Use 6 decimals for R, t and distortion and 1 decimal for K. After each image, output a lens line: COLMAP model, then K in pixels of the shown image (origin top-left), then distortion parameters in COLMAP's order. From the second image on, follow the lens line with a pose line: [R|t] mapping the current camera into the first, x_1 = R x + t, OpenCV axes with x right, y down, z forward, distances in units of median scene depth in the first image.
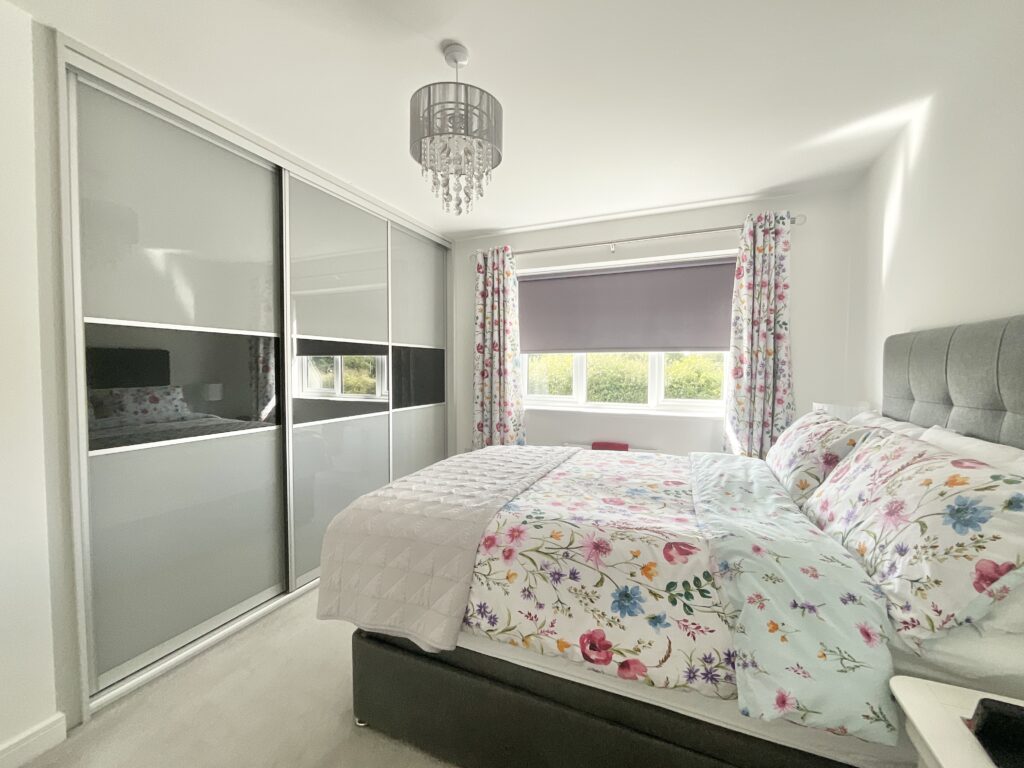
lens RADIAL K [[430.3, 0, 517.3], [0, 430.3, 384.0], [0, 0, 1]] dist [0.007408, -0.001774]
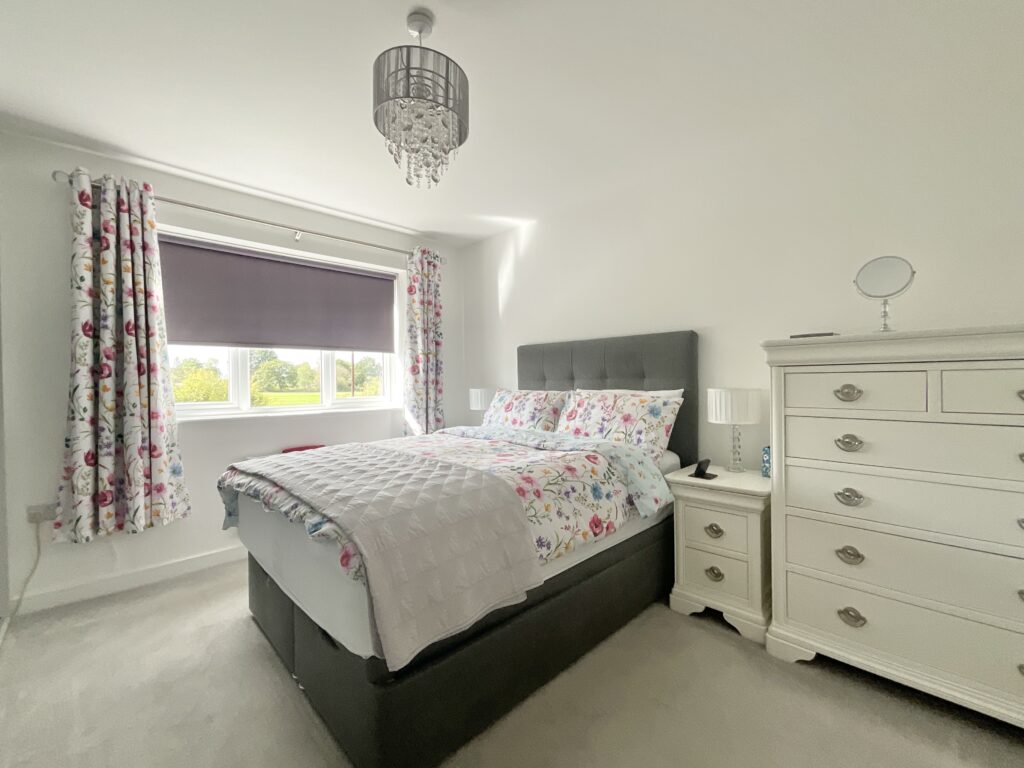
lens RADIAL K [[430.3, 0, 522.0], [0, 430.3, 384.7], [0, 0, 1]] dist [0.007408, -0.001774]
pose [[0.373486, -0.015375, 0.927508, -0.532538], [0.052737, 0.998597, -0.004683, 0.038478], [-0.926135, 0.050663, 0.373773, 0.254496]]
